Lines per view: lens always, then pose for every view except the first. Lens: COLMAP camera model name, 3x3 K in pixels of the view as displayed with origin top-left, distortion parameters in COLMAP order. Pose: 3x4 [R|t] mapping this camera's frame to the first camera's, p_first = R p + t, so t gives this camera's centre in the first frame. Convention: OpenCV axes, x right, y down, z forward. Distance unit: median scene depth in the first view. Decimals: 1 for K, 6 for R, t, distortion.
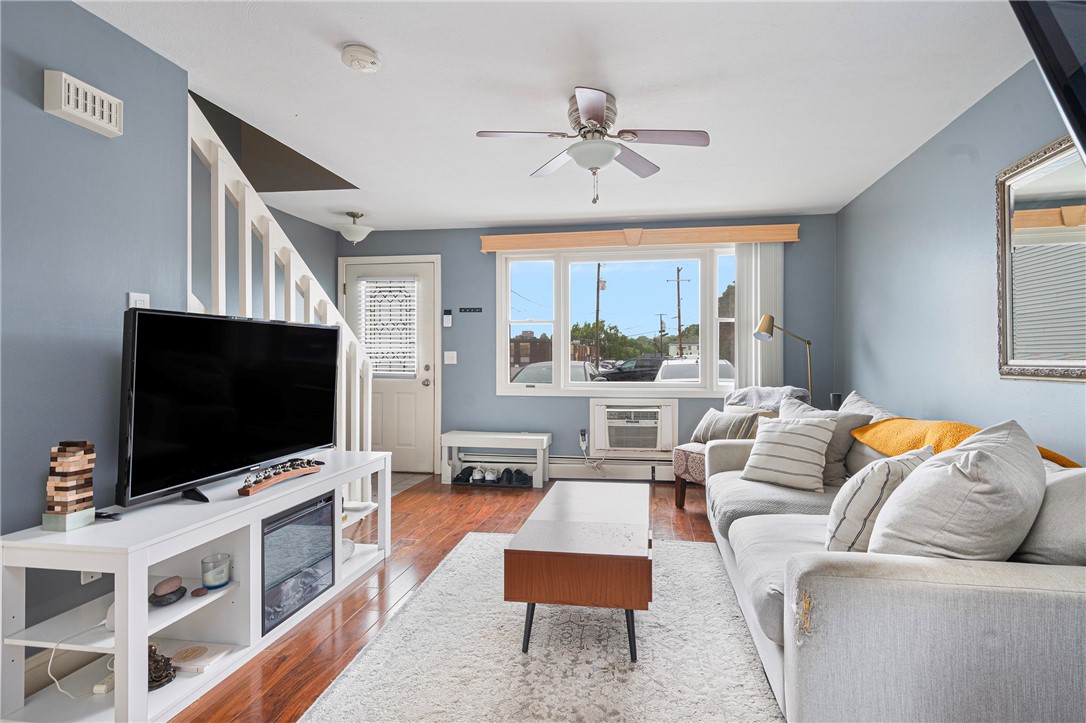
lens RADIAL K [[502.6, 0, 580.9], [0, 502.6, 359.6], [0, 0, 1]] dist [0.002327, 0.000063]
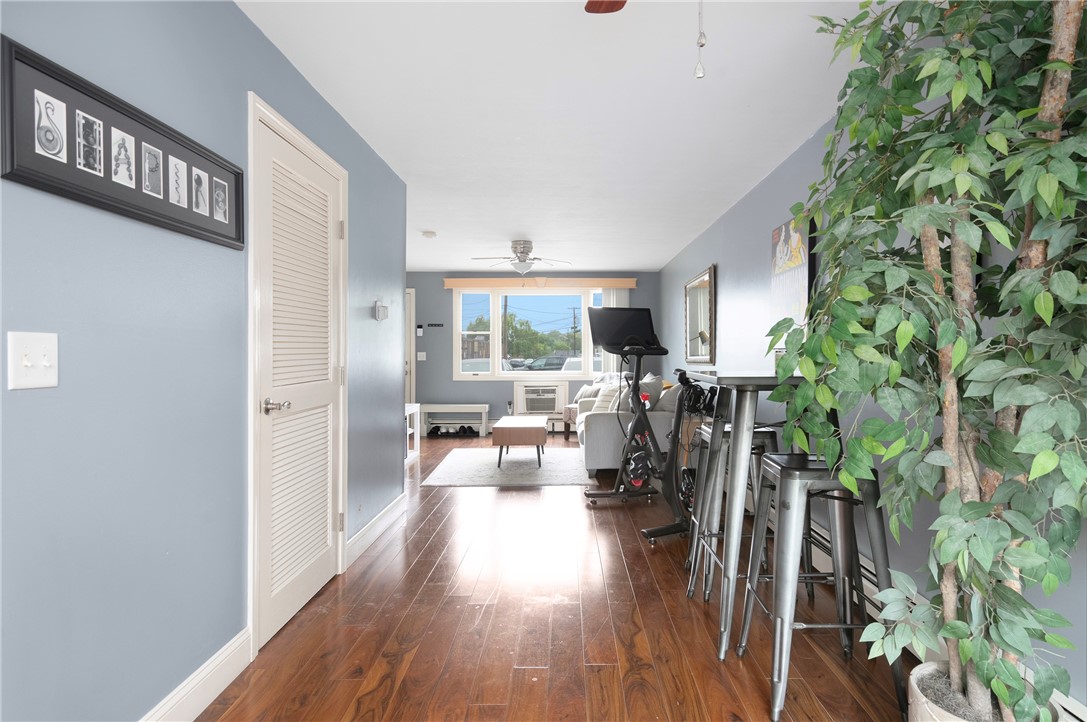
lens RADIAL K [[613.0, 0, 570.9], [0, 613.0, 361.6], [0, 0, 1]] dist [-0.008041, -0.005513]
pose [[0.989291, -0.001904, 0.145943, -0.086387], [0.001070, 0.999983, 0.005792, 0.002189], [-0.145952, -0.005574, 0.989276, -0.942768]]
